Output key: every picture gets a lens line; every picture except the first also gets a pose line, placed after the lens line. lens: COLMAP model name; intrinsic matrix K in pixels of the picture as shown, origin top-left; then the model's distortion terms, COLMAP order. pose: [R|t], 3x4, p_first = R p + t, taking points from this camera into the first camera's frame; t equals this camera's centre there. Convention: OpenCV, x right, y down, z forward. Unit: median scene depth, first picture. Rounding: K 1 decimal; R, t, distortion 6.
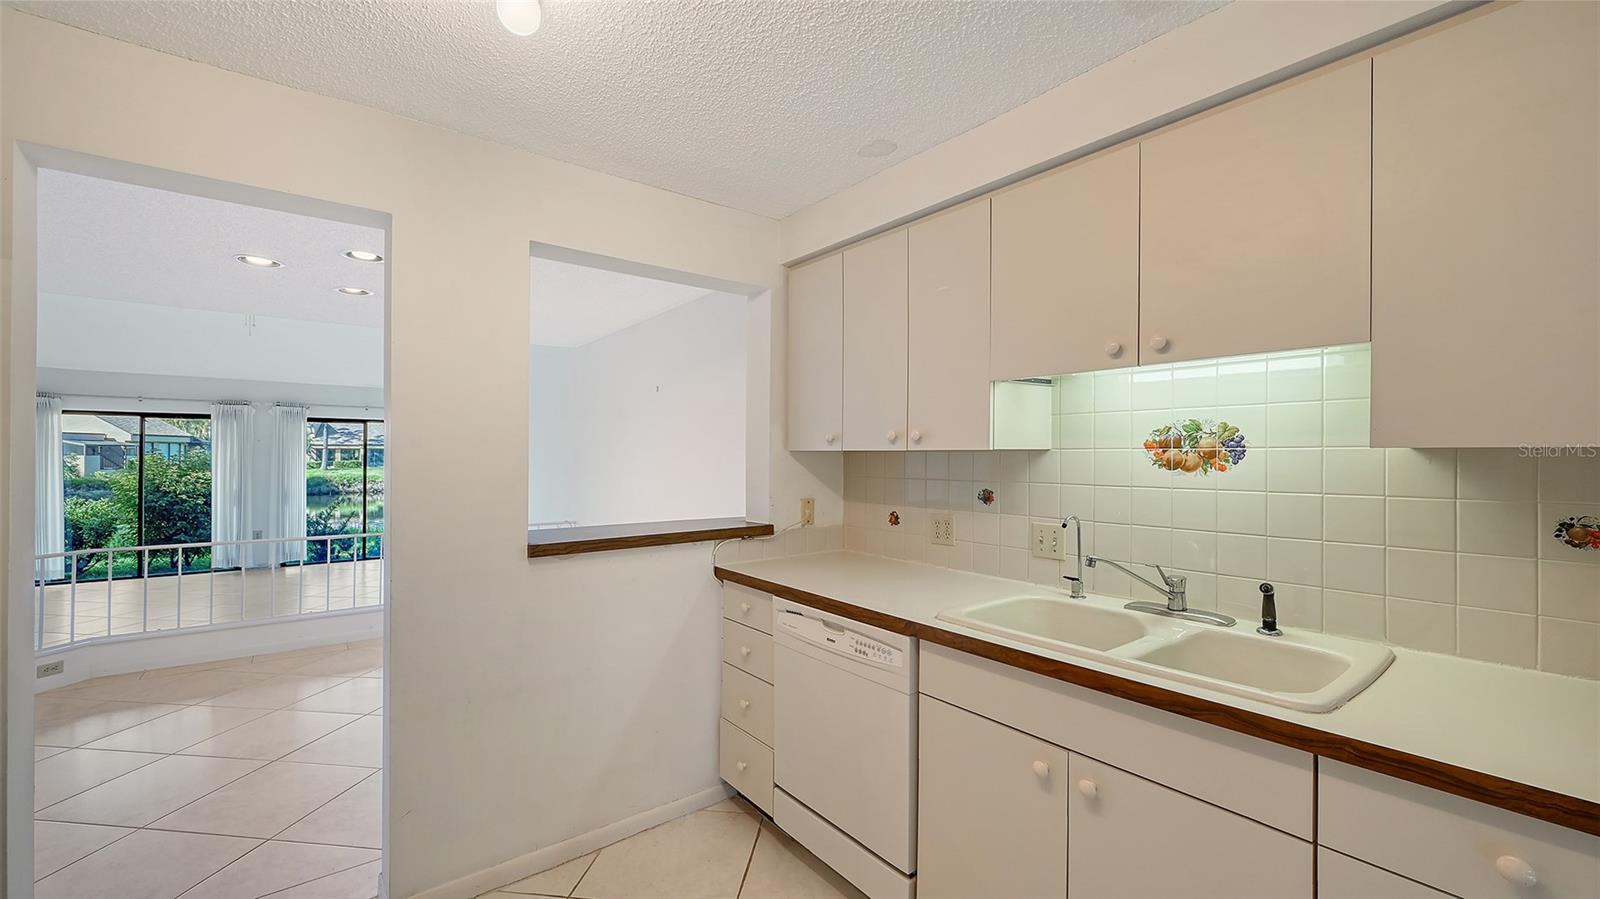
lens RADIAL K [[647.4, 0, 800.0], [0, 647.4, 449.5], [0, 0, 1]] dist [-0.001068, -0.000053]
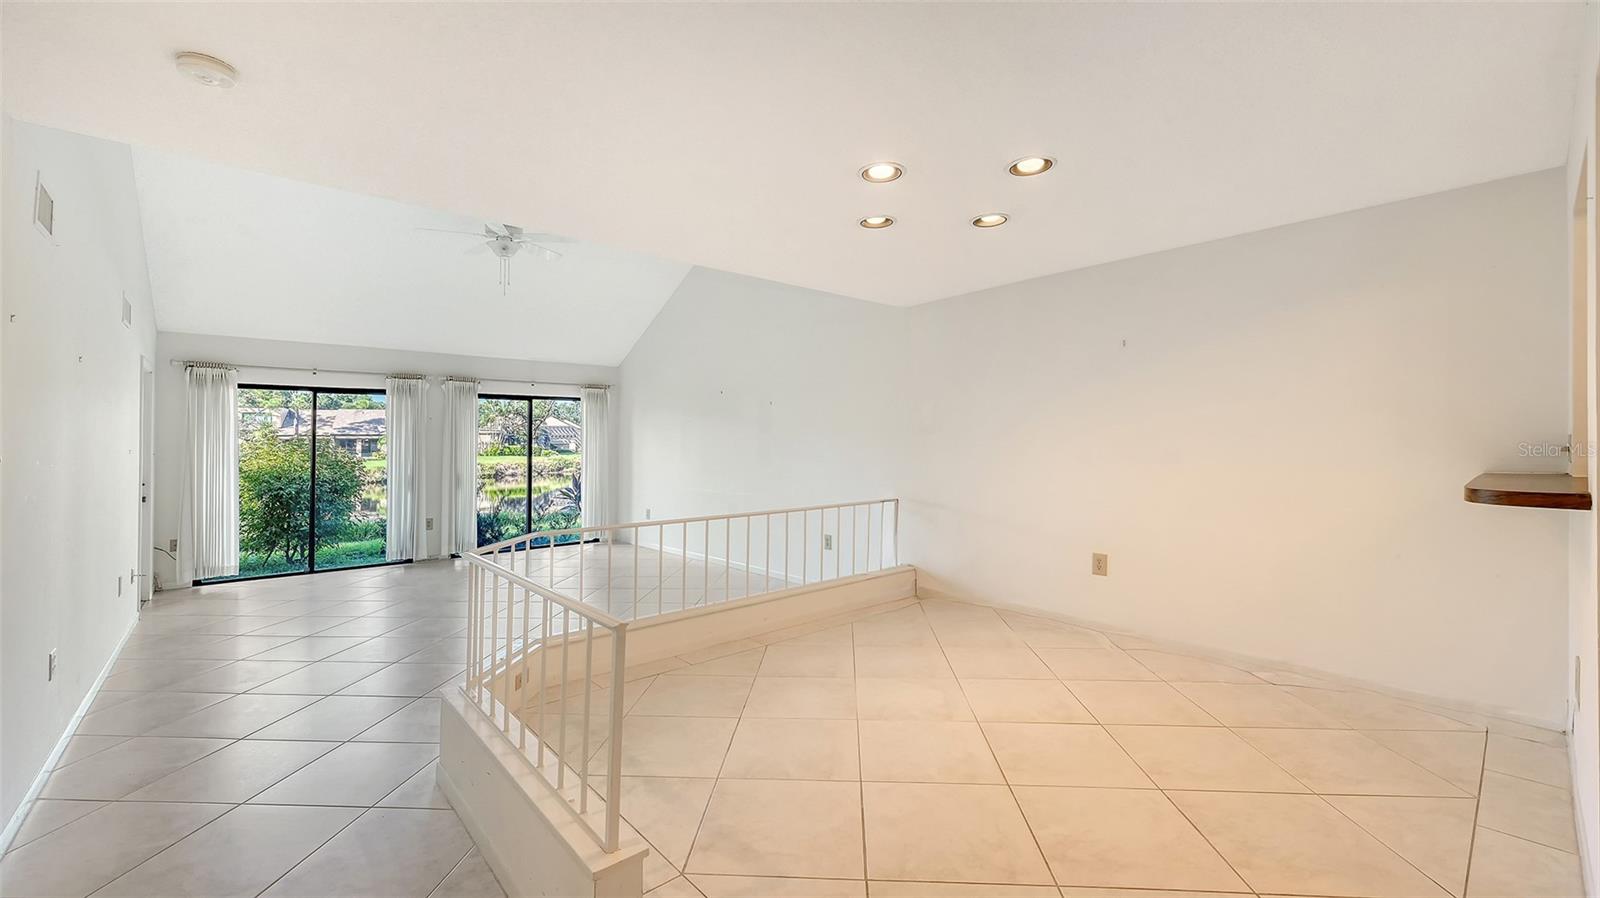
lens RADIAL K [[643.3, 0, 809.0], [0, 643.3, 425.3], [0, 0, 1]] dist [0.000856, -0.000006]
pose [[0.997460, -0.006576, 0.070931, -0.375837], [0.007934, 0.999790, -0.018872, 0.016566], [-0.070792, 0.019387, 0.997303, 0.065481]]
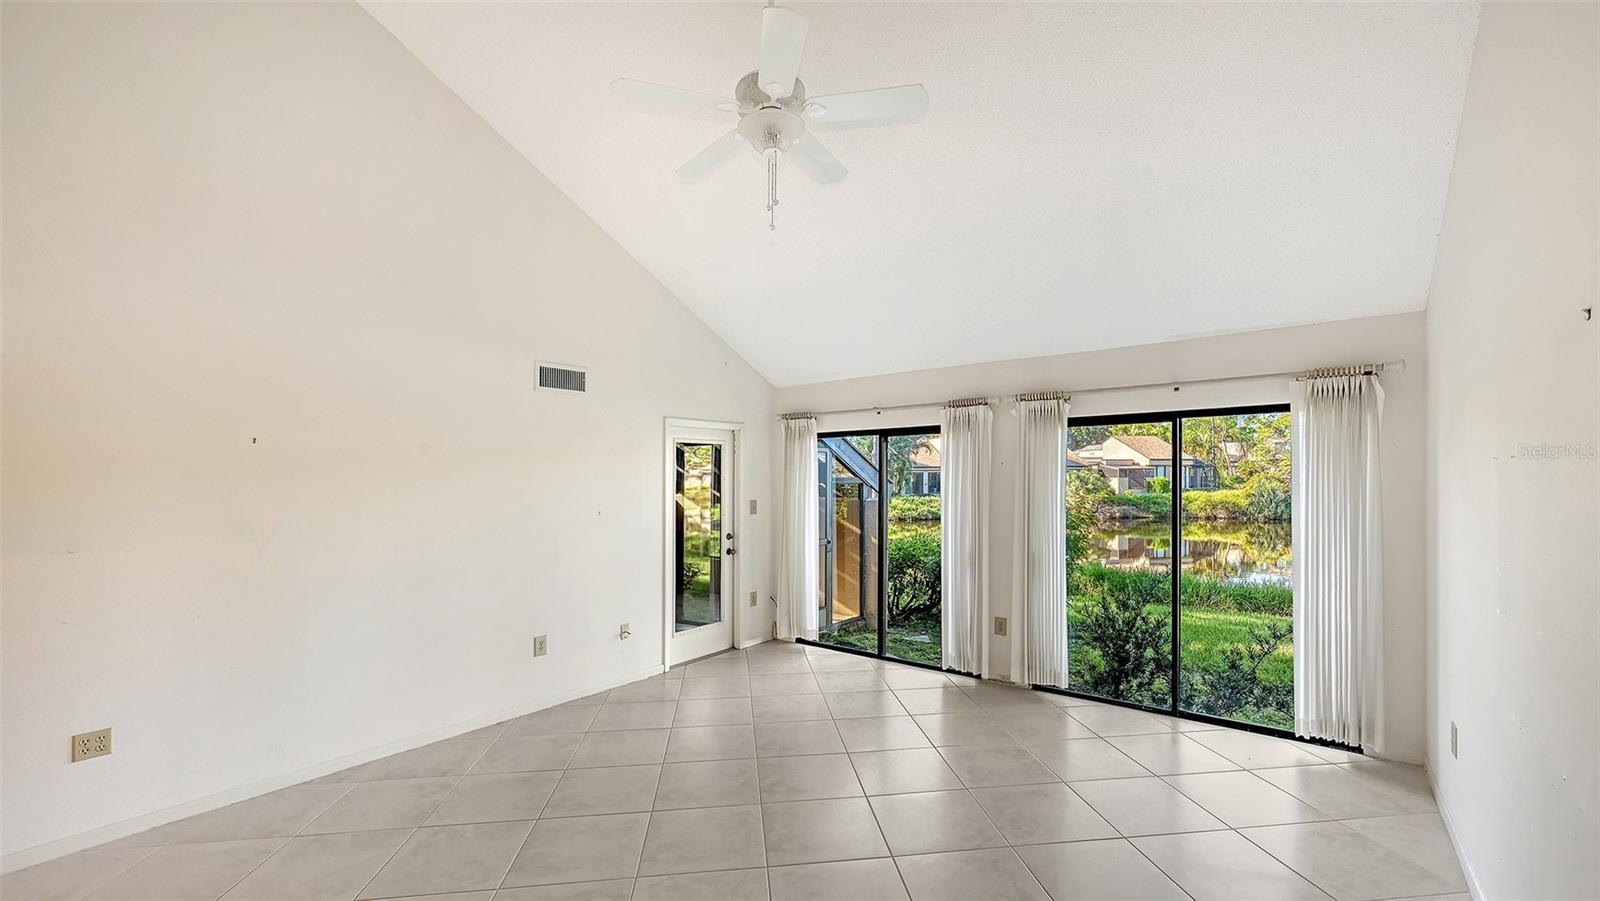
lens RADIAL K [[641.4, 0, 808.2], [0, 641.4, 451.8], [0, 0, 1]] dist [0.000748, 0.000271]
pose [[0.241747, -0.042355, -0.969415, -0.313962], [0.016689, 0.999081, -0.039489, -0.004318], [0.970196, -0.006632, 0.242231, 0.692203]]
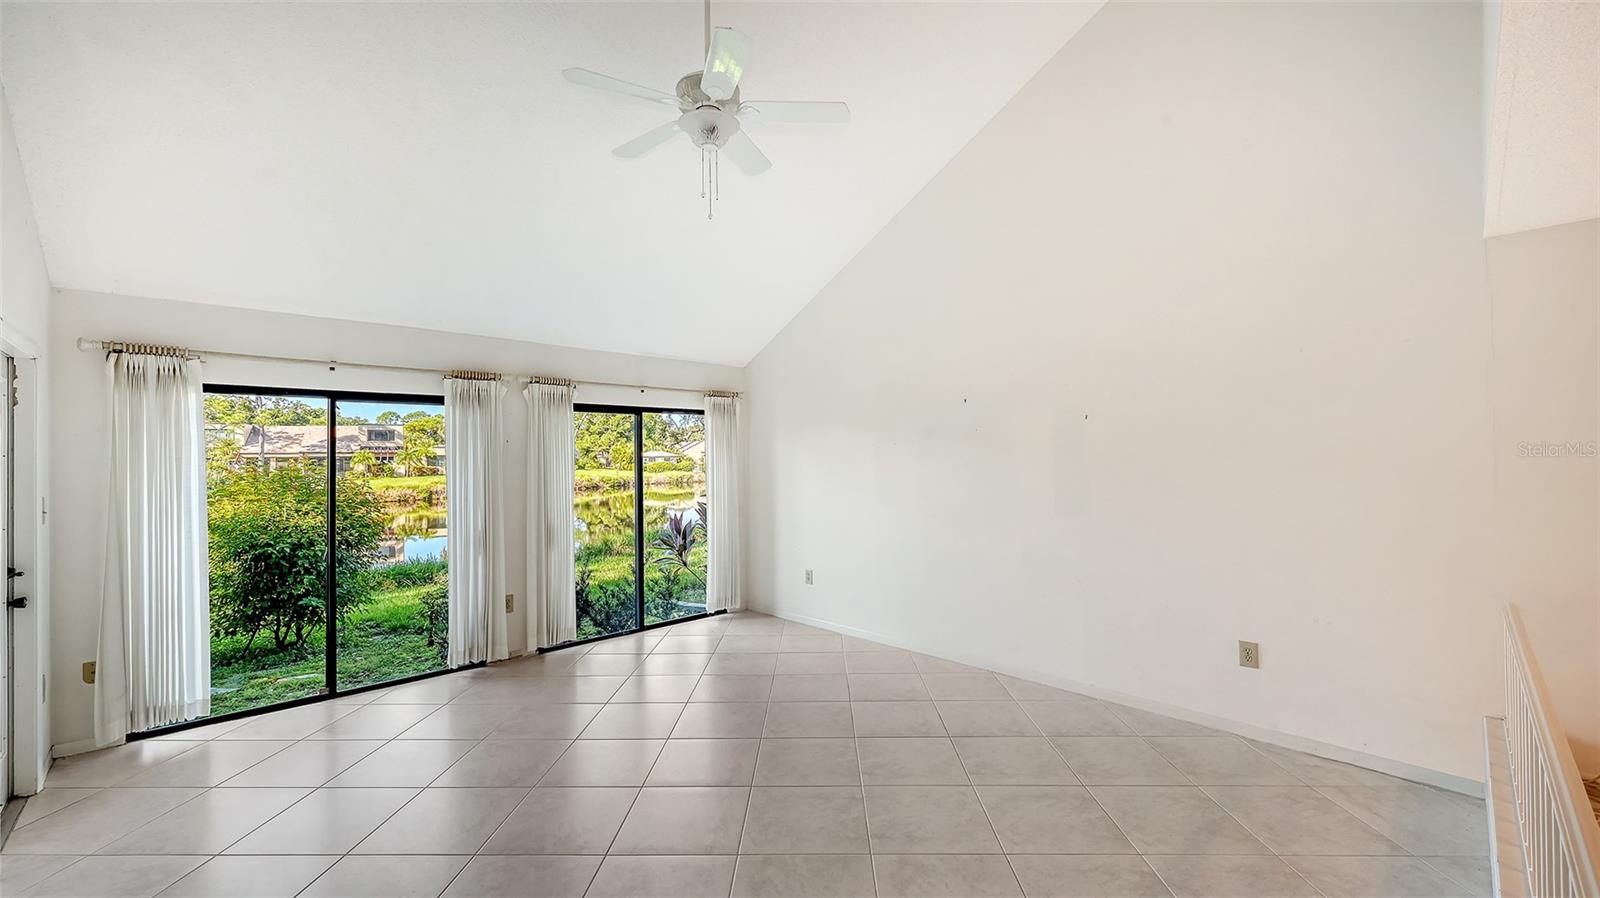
lens RADIAL K [[641.4, 0, 808.2], [0, 641.4, 450.3], [0, 0, 1]] dist [0.000748, 0.000271]
pose [[0.994271, -0.009996, 0.106423, -0.631964], [0.010445, 0.999939, -0.003659, -0.001072], [-0.106379, 0.004750, 0.994314, 0.392300]]
